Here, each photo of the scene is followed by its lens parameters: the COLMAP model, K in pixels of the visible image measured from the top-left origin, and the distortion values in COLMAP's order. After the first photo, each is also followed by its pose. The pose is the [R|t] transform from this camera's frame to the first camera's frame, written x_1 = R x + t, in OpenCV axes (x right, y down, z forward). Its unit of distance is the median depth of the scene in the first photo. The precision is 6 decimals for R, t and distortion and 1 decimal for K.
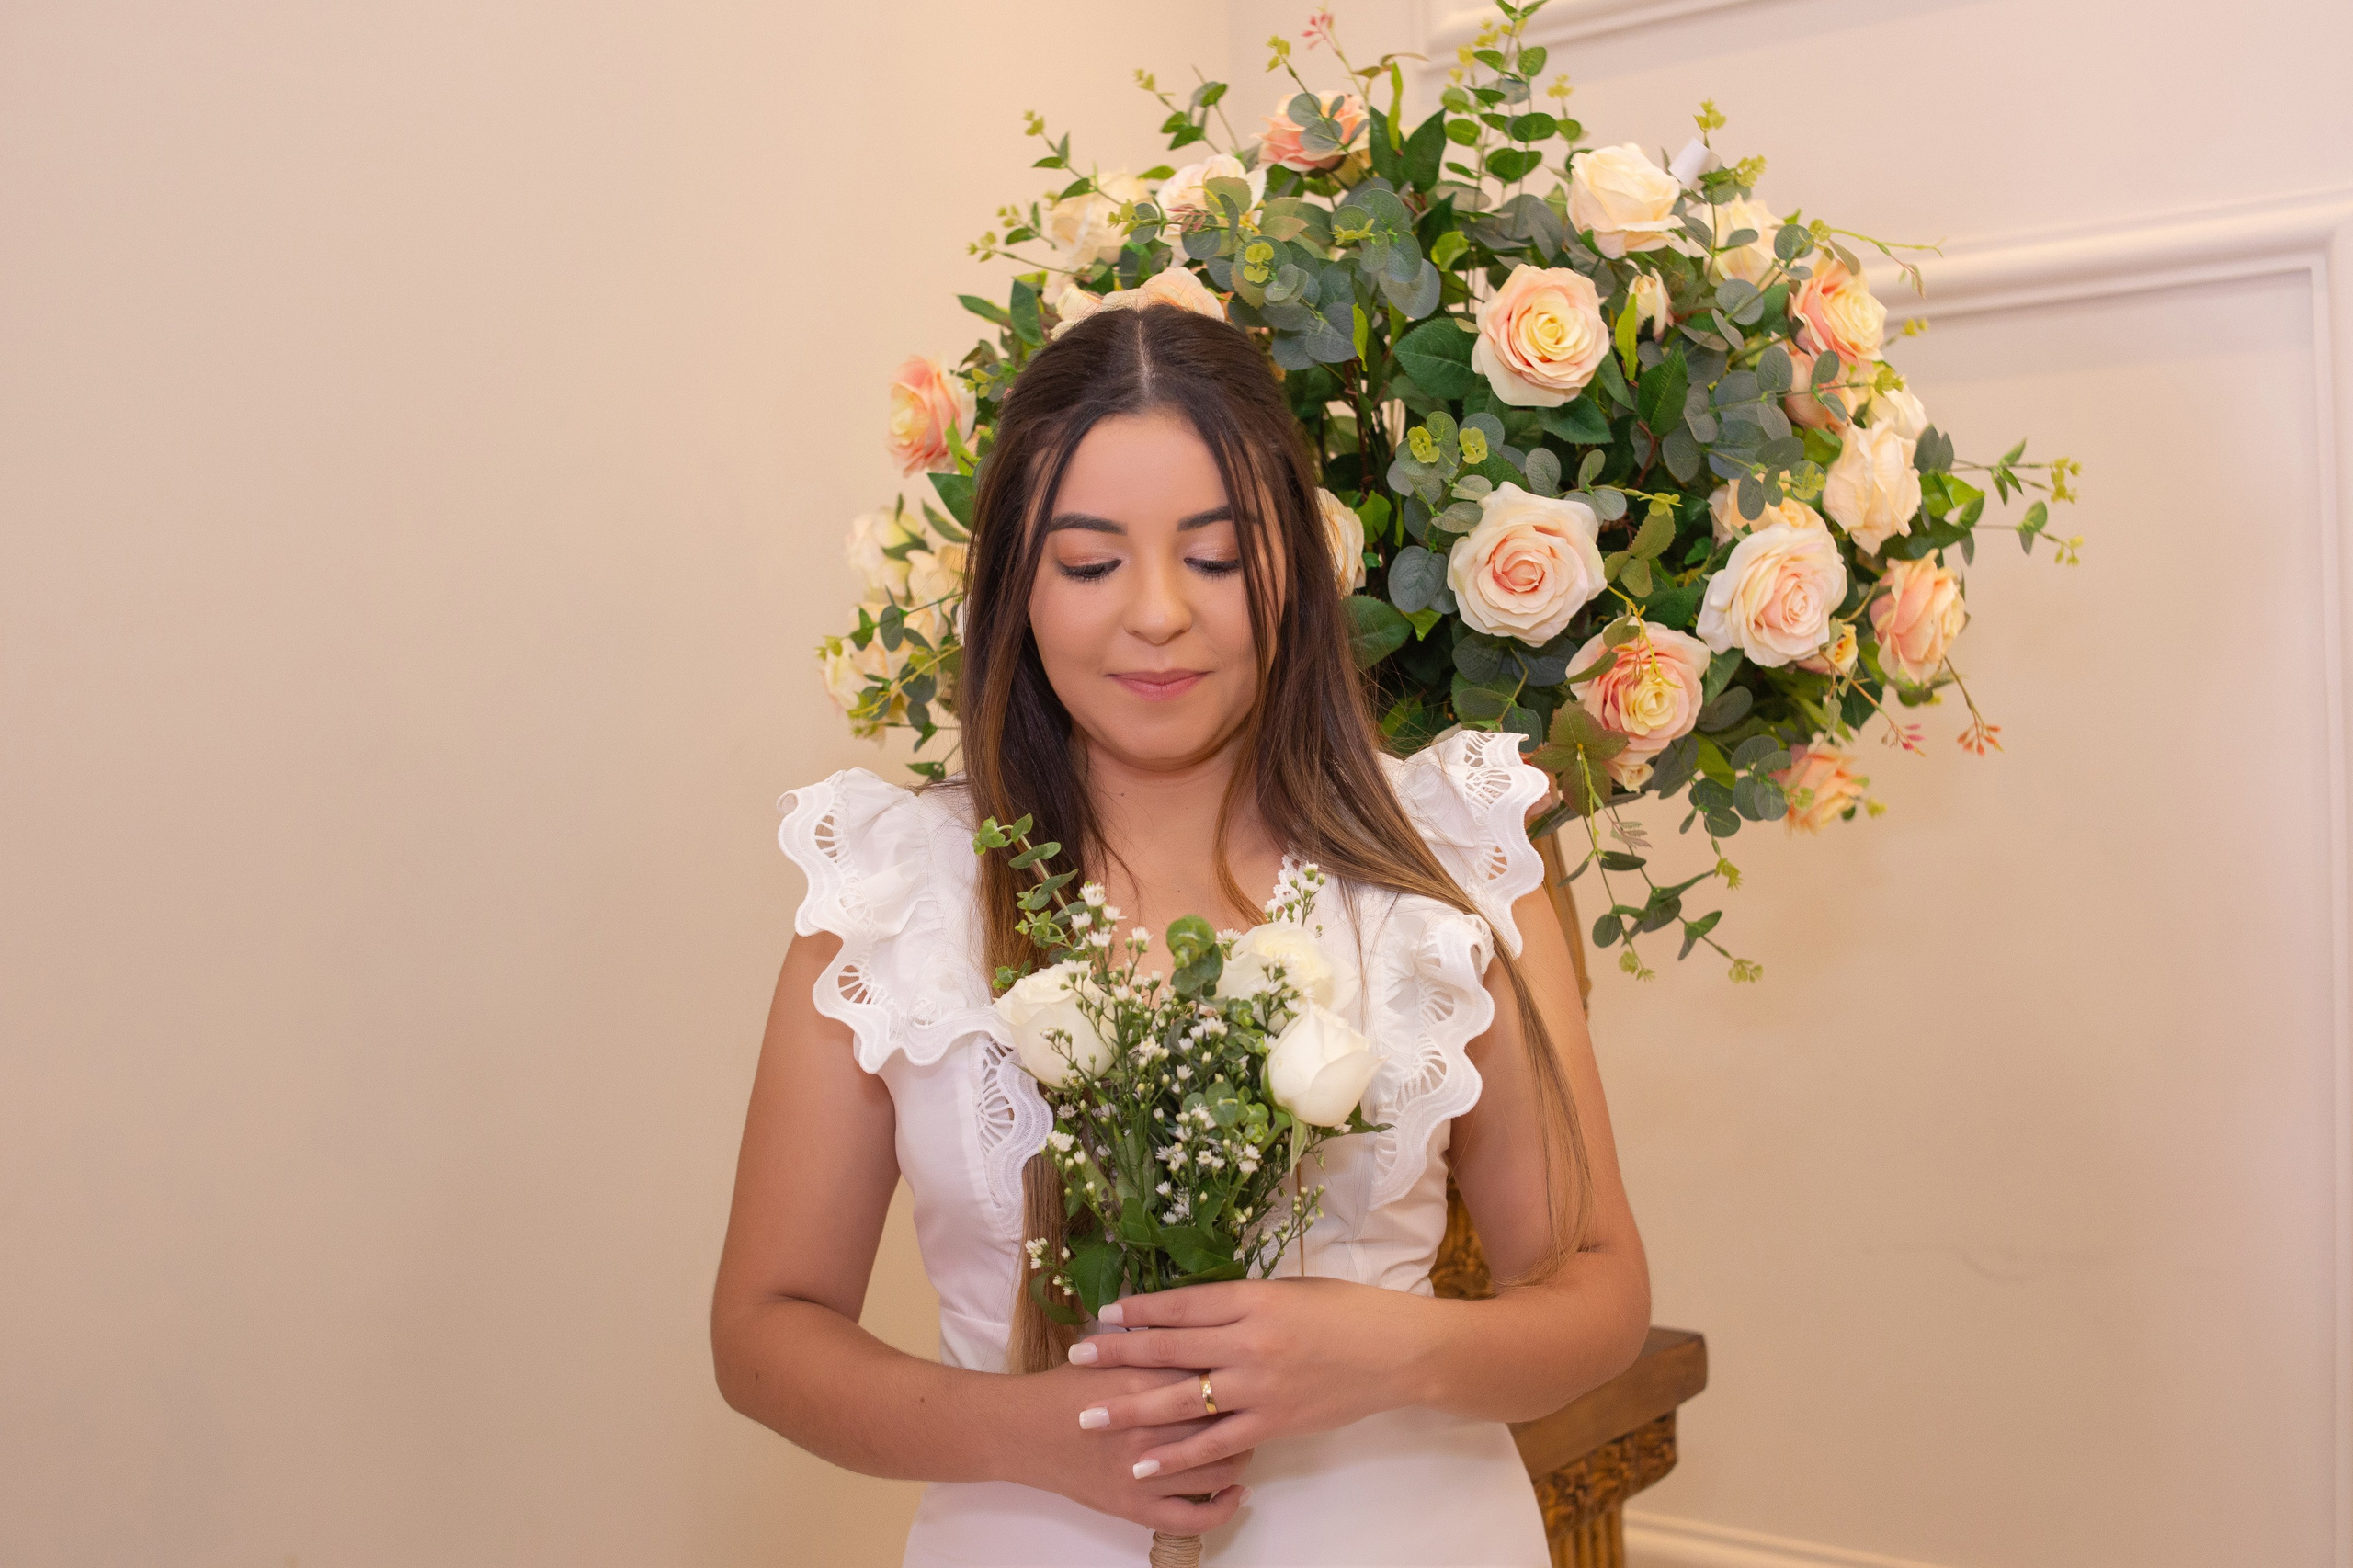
lens RADIAL K [[2522.4, 0, 1213.5], [0, 2522.4, 756.4], [0, 0, 1]] dist [-0.140100, 0.135462]
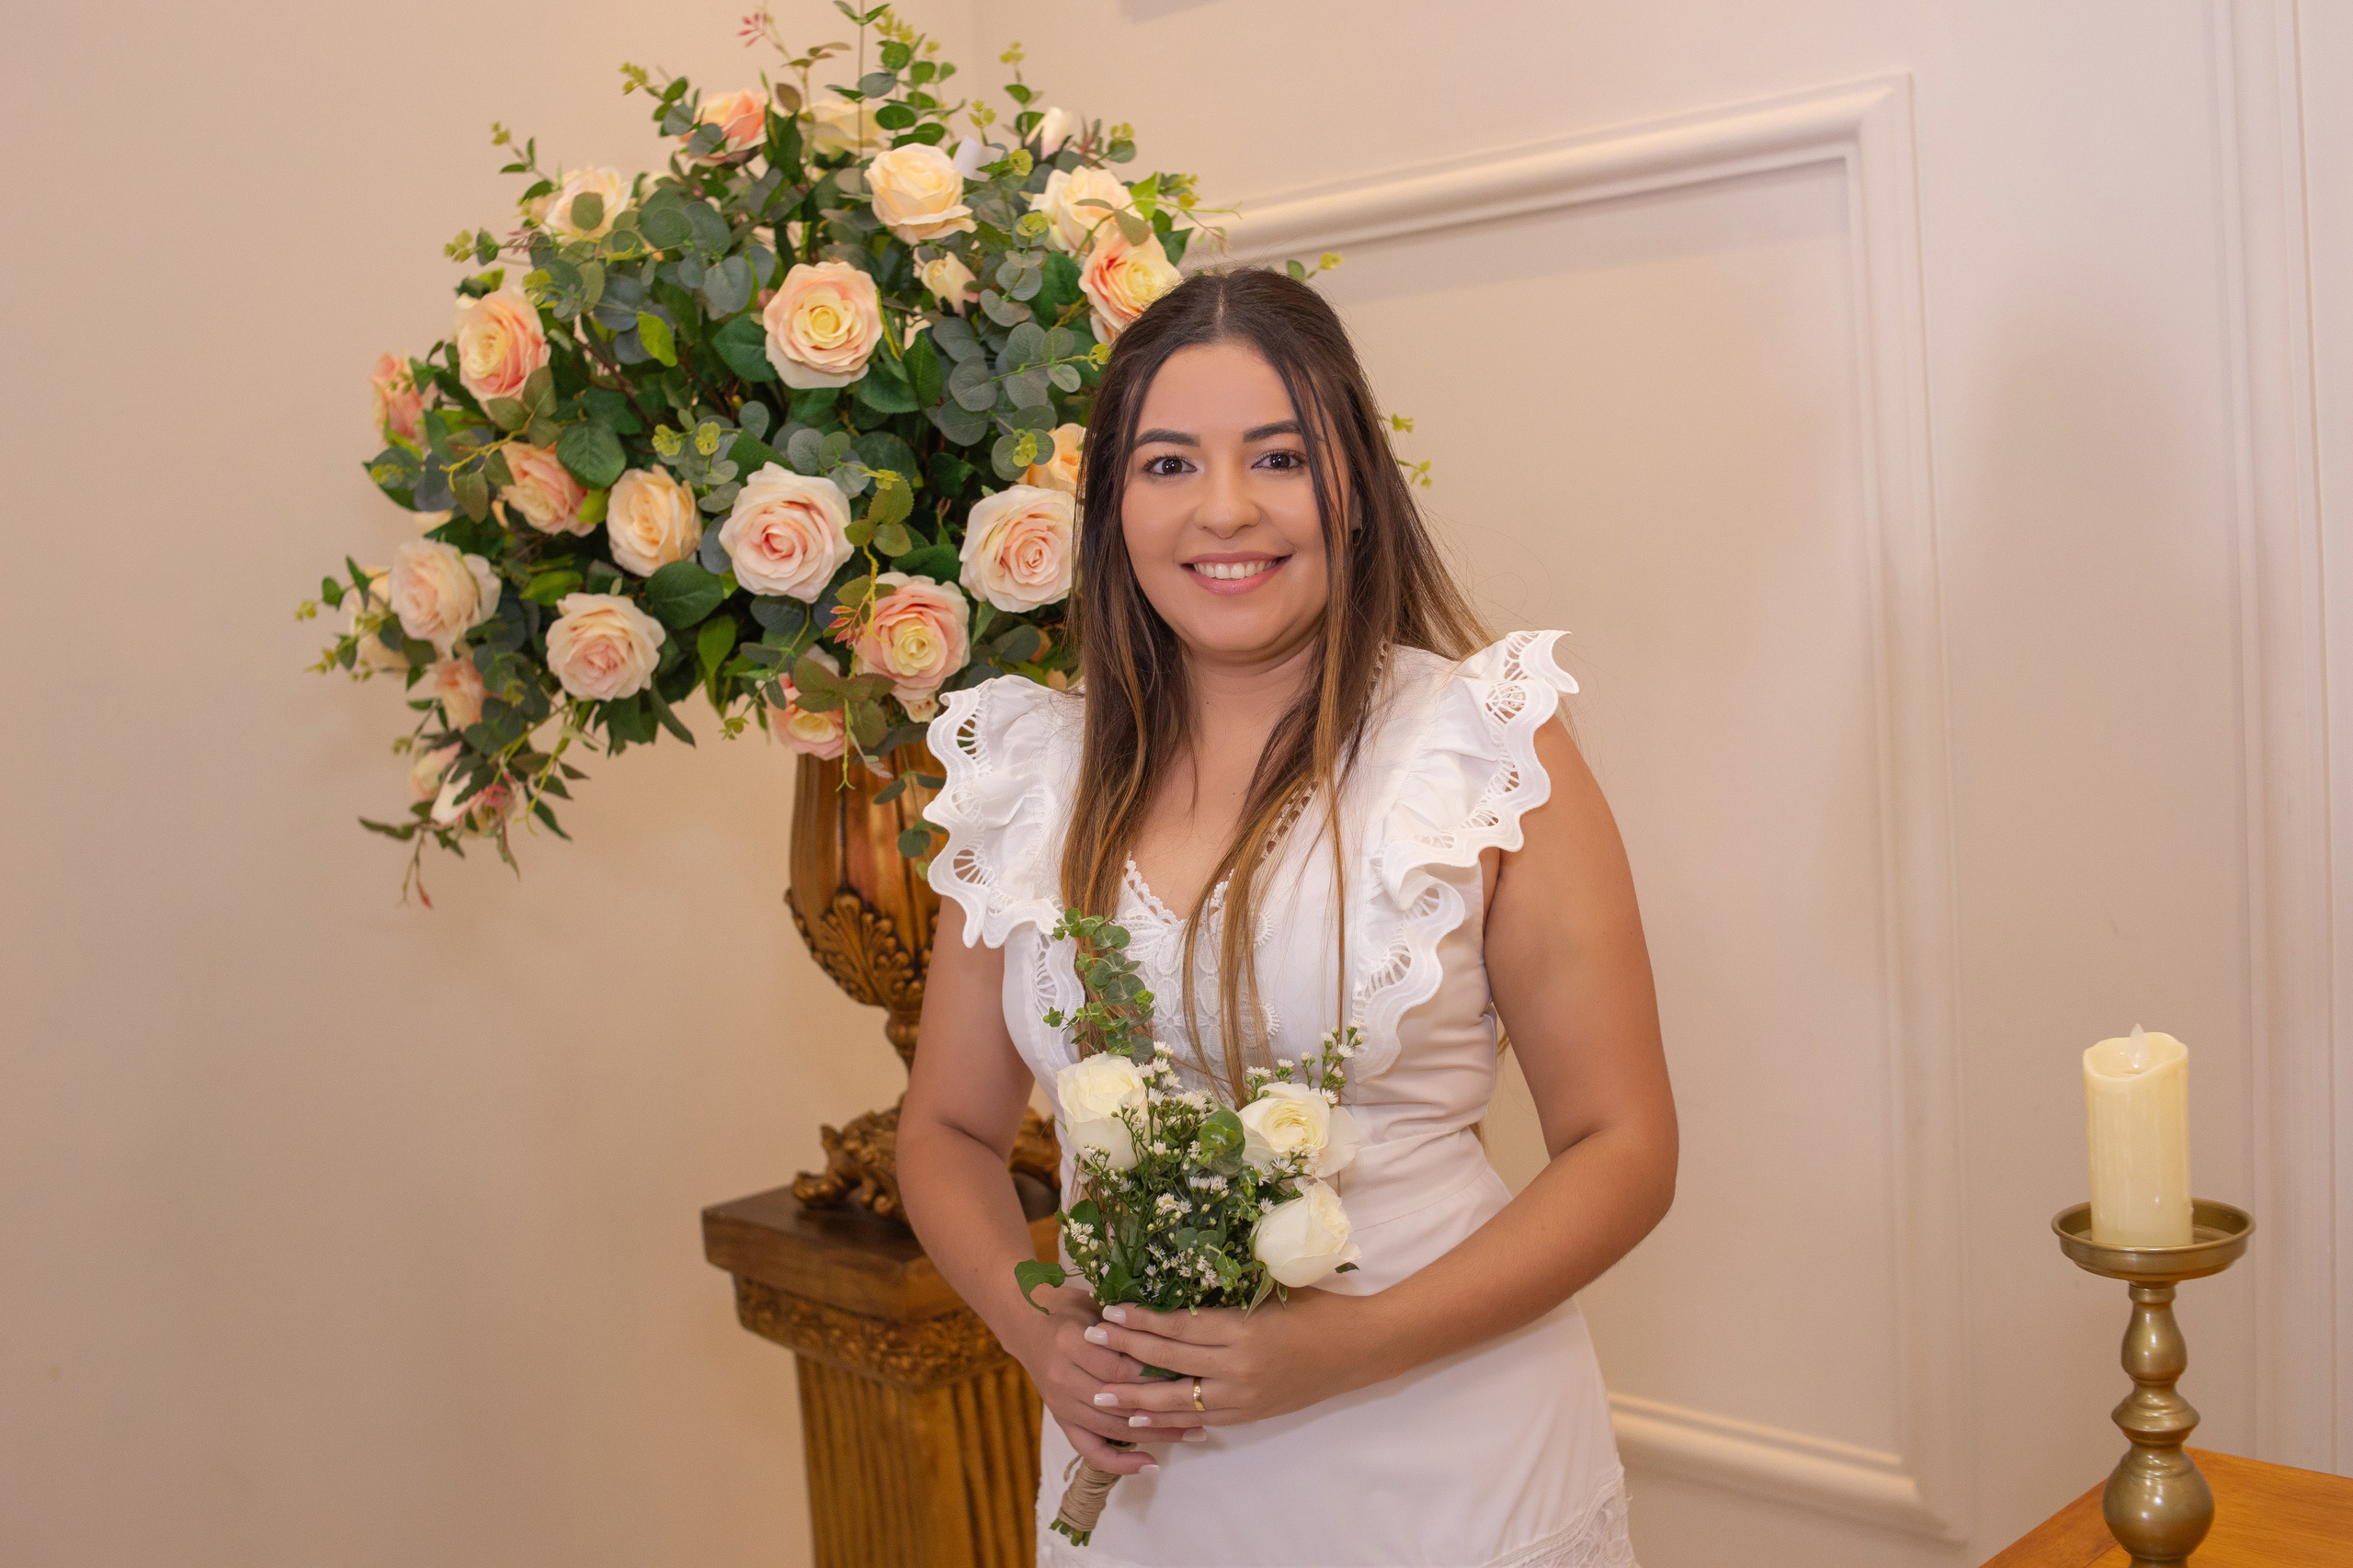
lens RADIAL K [[2522.4, 0, 1213.5], [0, 2522.4, 756.4], [0, 0, 1]] dist [-0.140100, 0.135462]
pose [[0.994150, -0.025852, -0.104872, 0.404491], [0.034182, 0.996334, 0.078427, -0.054104], [0.102460, -0.081553, 0.991388, -0.119735]]
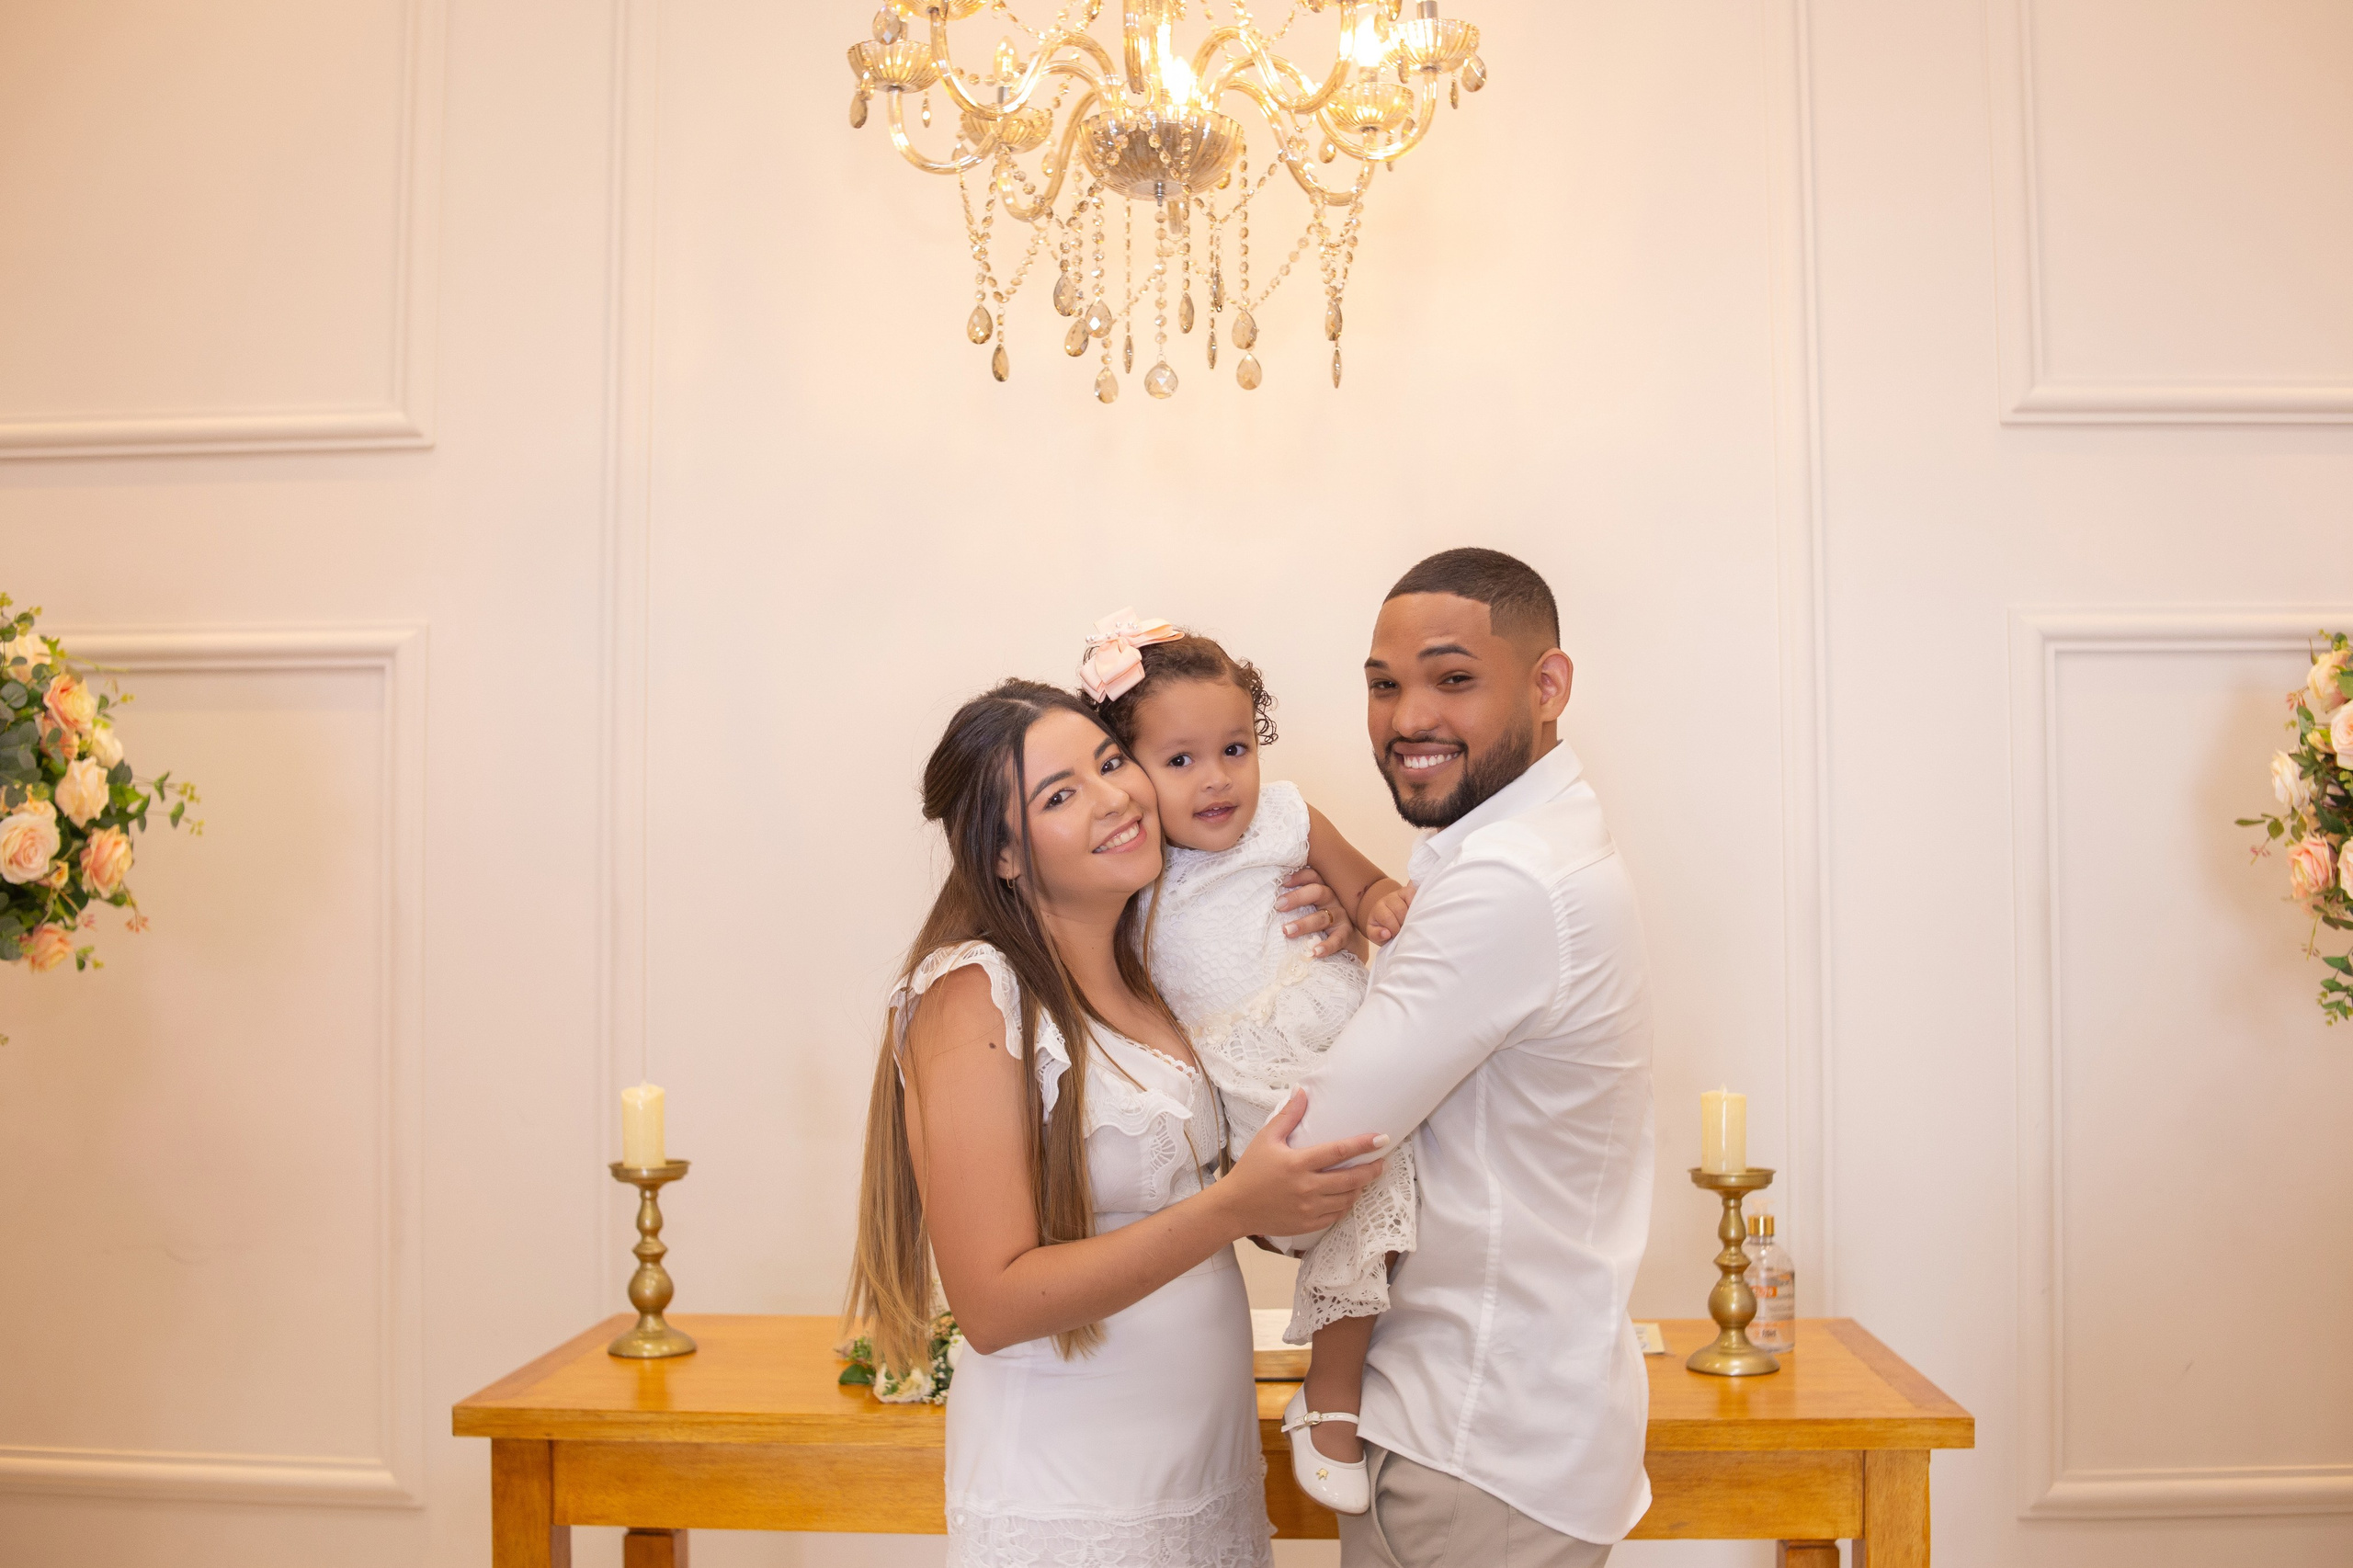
lens RADIAL K [[2400.5, 0, 1214.4], [0, 2400.5, 793.7], [0, 0, 1]] dist [-0.116455, 0.010137]
pose [[0.801001, 0.059671, 0.595682, -0.115931], [-0.016563, 0.996848, -0.077585, 0.019925], [-0.598434, 0.052279, 0.799464, -1.000510]]
